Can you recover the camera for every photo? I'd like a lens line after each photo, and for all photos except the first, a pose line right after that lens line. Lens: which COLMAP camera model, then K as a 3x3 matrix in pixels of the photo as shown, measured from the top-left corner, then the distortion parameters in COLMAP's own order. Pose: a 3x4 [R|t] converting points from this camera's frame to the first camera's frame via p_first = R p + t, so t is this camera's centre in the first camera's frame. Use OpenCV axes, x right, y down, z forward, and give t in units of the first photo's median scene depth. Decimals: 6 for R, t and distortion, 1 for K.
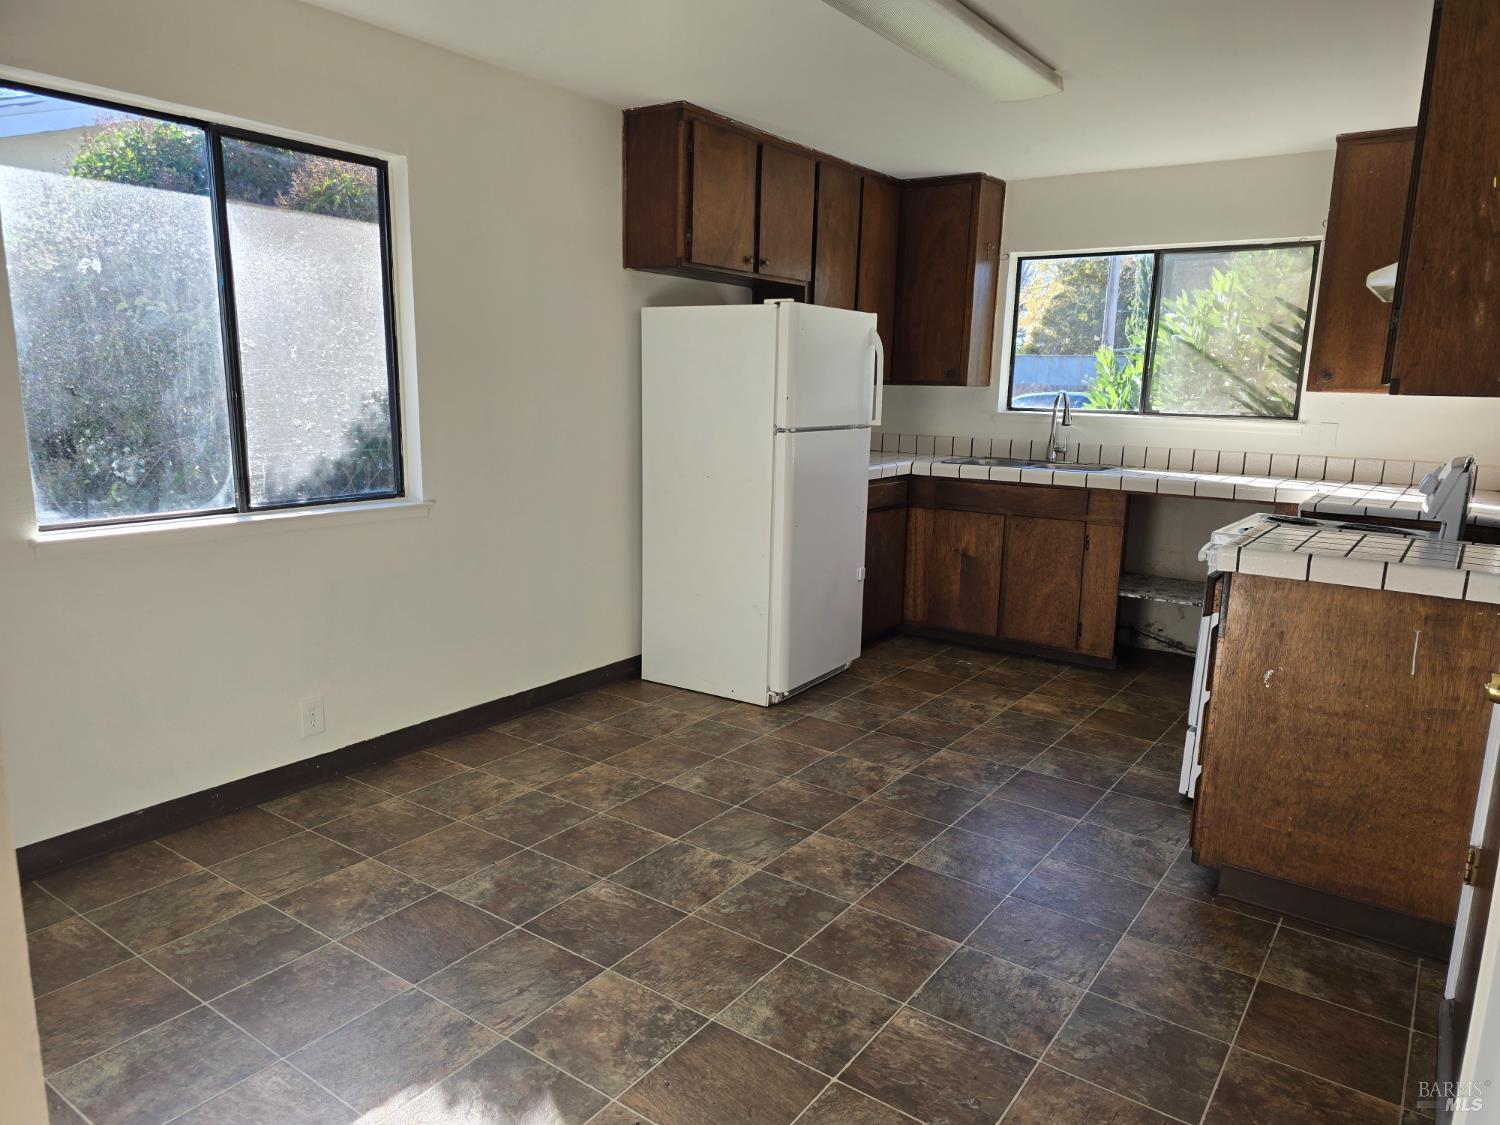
lens RADIAL K [[1009.4, 0, 756.8], [0, 1009.4, 611.6], [0, 0, 1]] dist [0.044556, -0.037510]
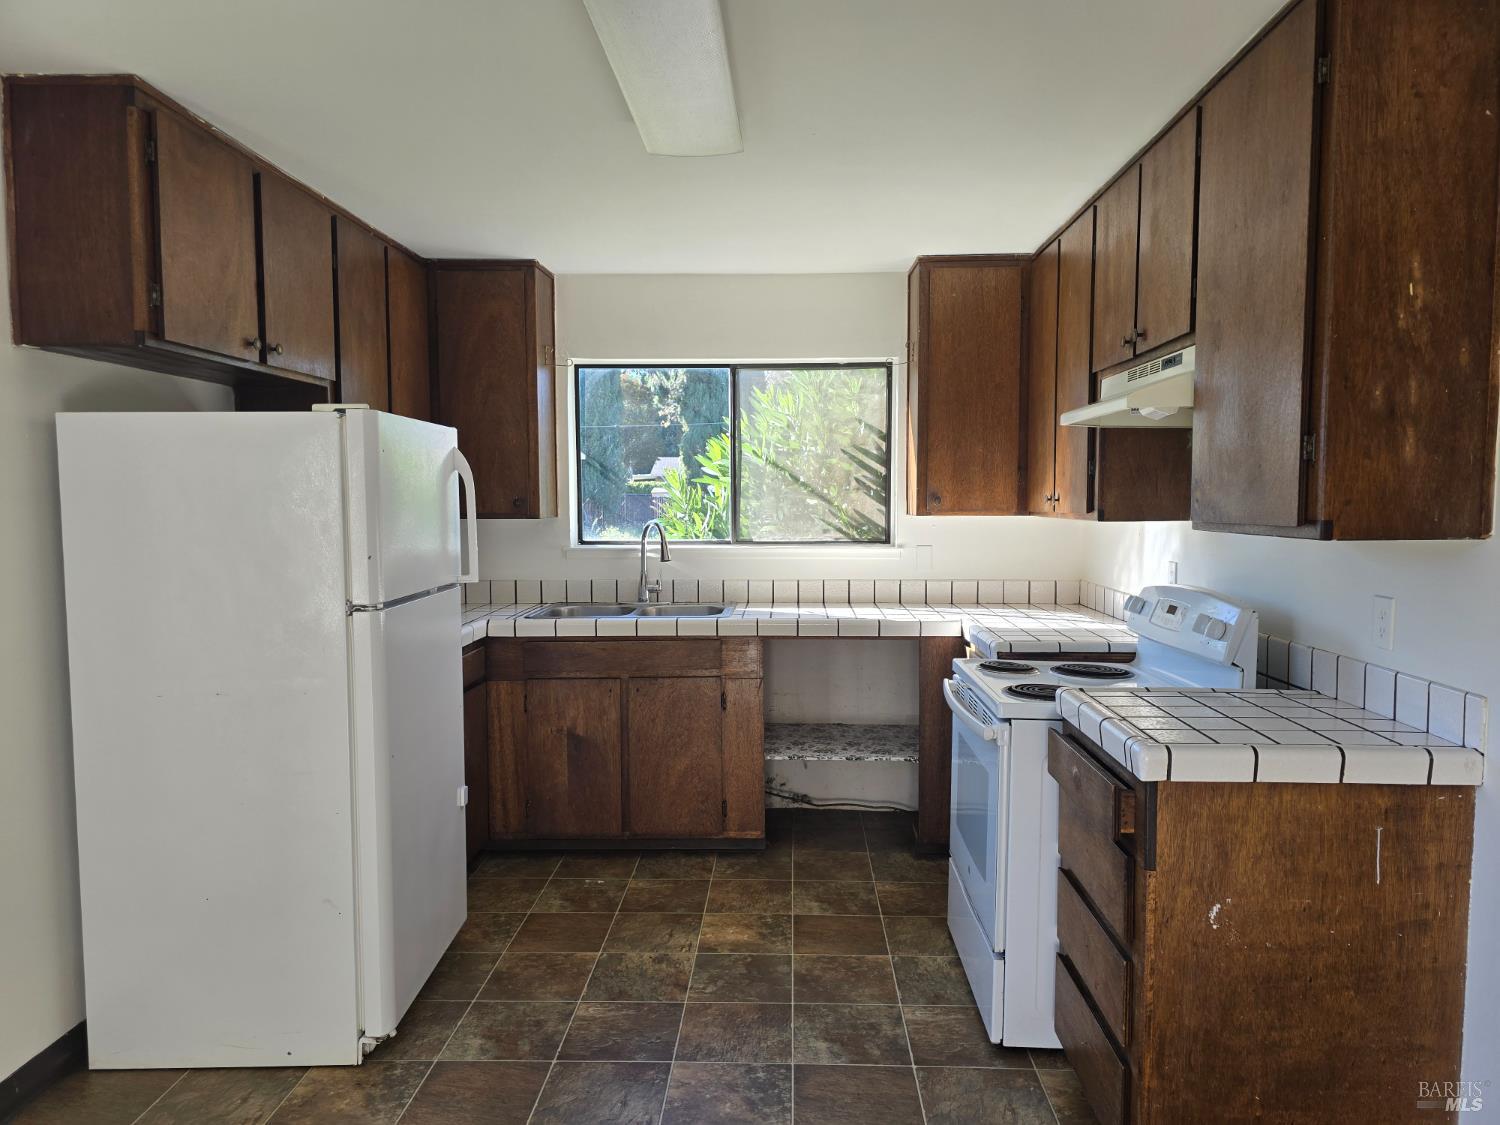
lens RADIAL K [[1009.4, 0, 755.6], [0, 1009.4, 576.1], [0, 0, 1]] dist [0.044556, -0.037510]
pose [[0.835718, -0.068802, 0.544831, -0.100457], [0.144077, 0.984837, -0.096633, -0.094766], [-0.529921, 0.159255, 0.832959, 0.319527]]
